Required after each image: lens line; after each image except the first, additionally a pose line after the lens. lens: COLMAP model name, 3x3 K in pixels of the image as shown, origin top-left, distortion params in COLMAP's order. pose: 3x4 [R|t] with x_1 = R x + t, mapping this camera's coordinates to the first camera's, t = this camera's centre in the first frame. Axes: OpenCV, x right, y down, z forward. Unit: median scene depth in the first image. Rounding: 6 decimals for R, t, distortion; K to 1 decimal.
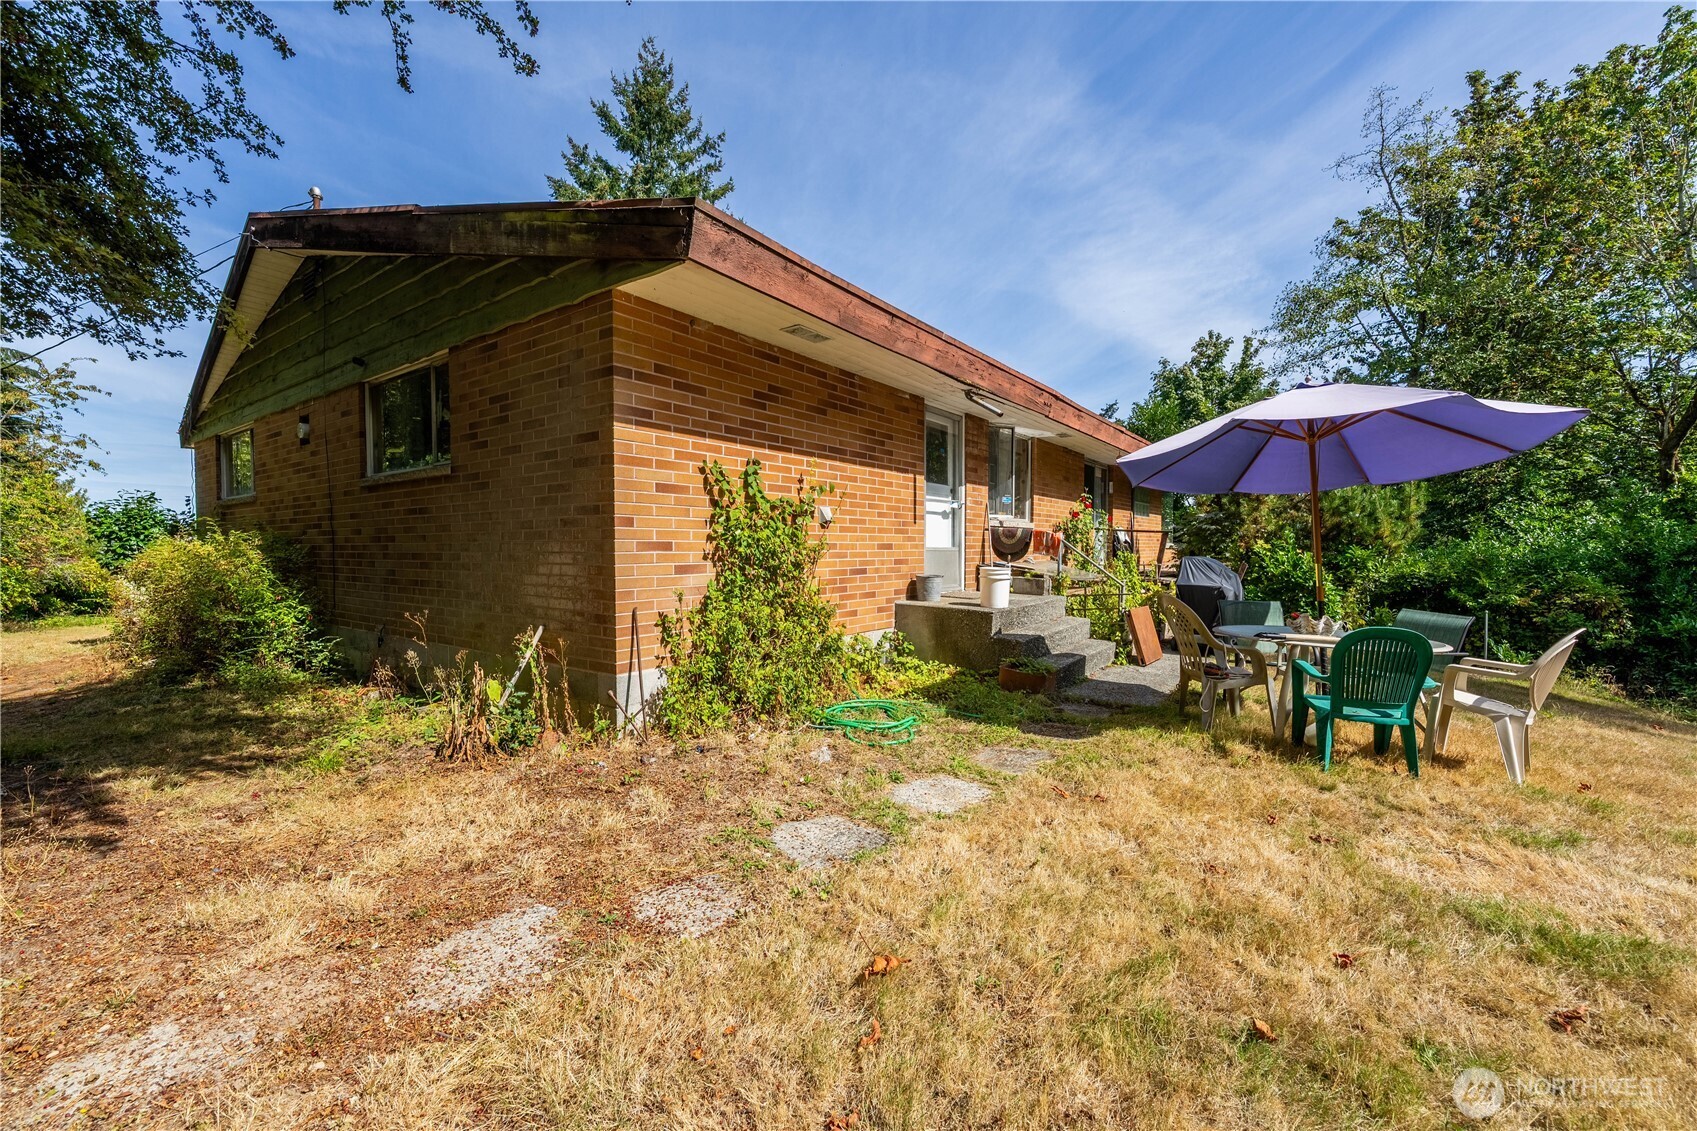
lens RADIAL K [[675.9, 0, 847.0], [0, 675.9, 569.1], [0, 0, 1]] dist [0.000652, 0.000022]
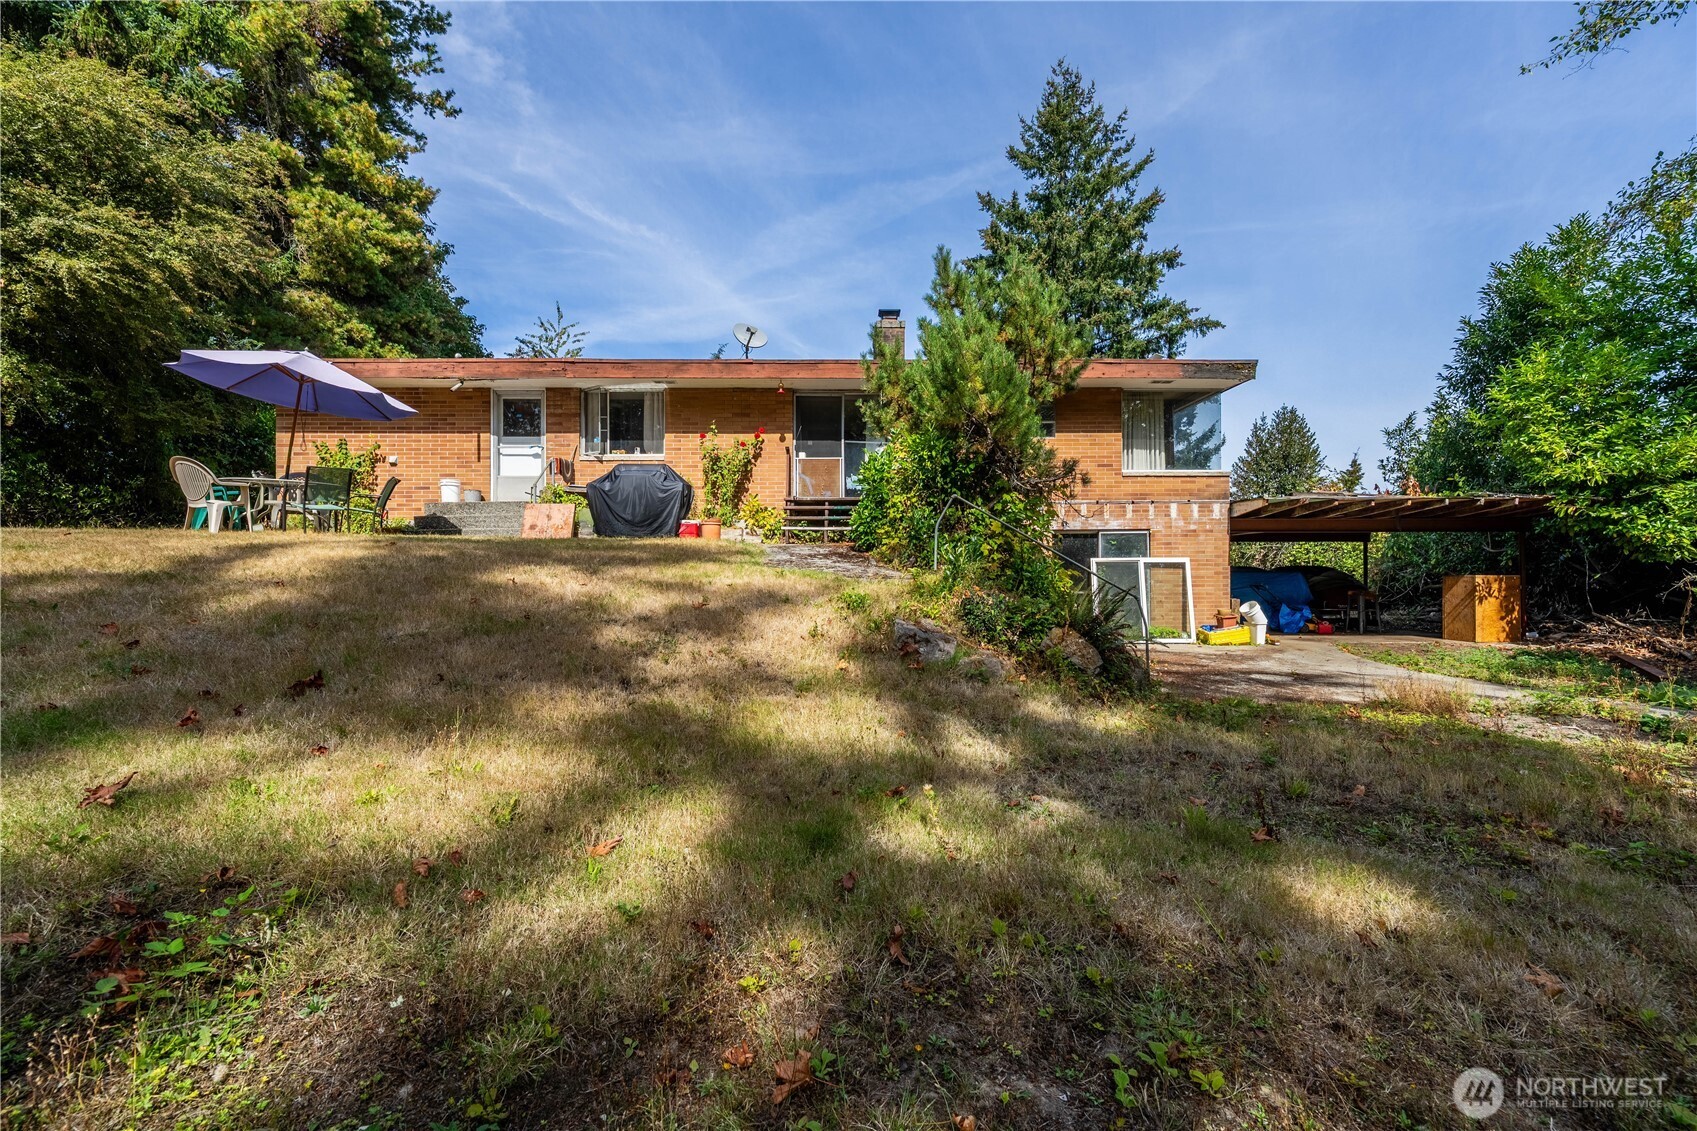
lens RADIAL K [[675.9, 0, 849.9], [0, 675.9, 560.8], [0, 0, 1]] dist [0.000652, 0.000022]
pose [[0.616415, -0.005683, -0.787401, 1.755208], [-0.023221, 0.999408, -0.025392, 0.177317], [0.787079, 0.033937, 0.615918, 0.595565]]
